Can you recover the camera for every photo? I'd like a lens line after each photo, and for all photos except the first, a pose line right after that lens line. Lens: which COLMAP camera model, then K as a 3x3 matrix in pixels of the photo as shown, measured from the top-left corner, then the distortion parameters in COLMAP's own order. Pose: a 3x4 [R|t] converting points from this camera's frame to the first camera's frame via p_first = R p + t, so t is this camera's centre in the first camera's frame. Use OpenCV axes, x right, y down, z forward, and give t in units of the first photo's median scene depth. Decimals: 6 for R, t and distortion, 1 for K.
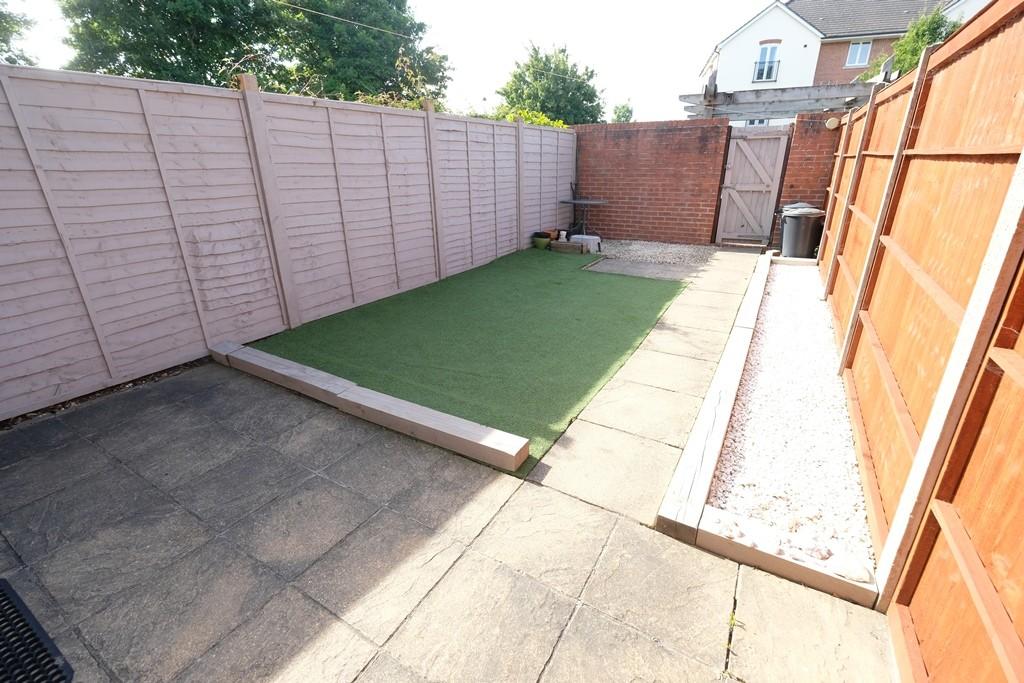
lens RADIAL K [[449.9, 0, 513.1], [0, 449.9, 338.5], [0, 0, 1]] dist [-0.003669, 0.001210]
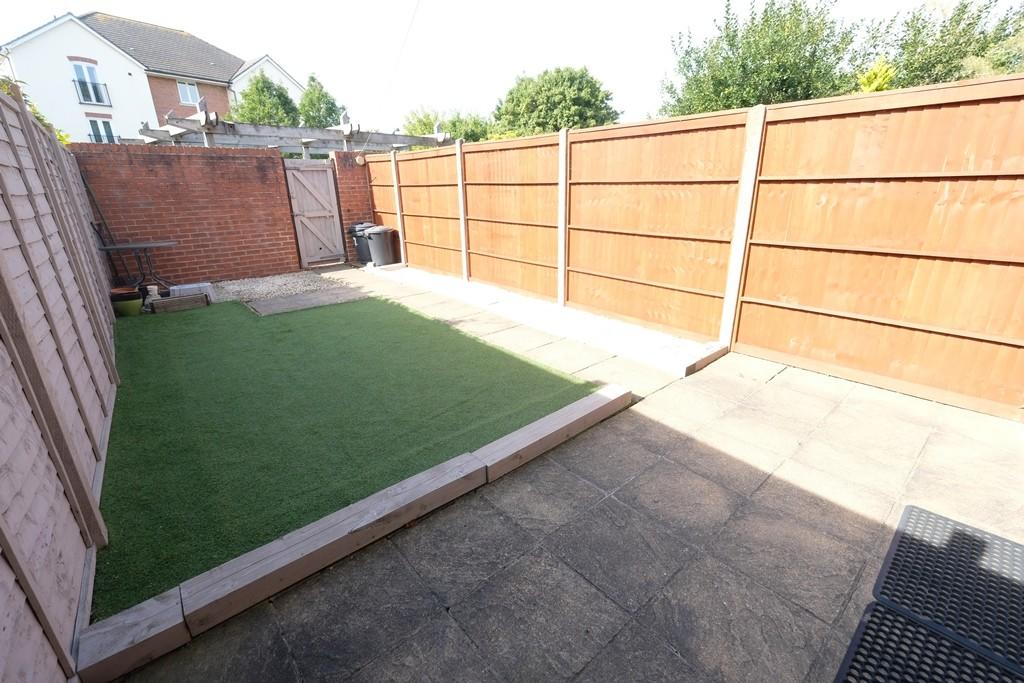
lens RADIAL K [[449.9, 0, 510.3], [0, 449.9, 342.5], [0, 0, 1]] dist [-0.003669, 0.001210]
pose [[0.308613, -0.309649, 0.899375, -0.645481], [0.360036, 0.913205, 0.190867, -0.135537], [-0.880416, 0.264903, 0.393312, 0.360929]]
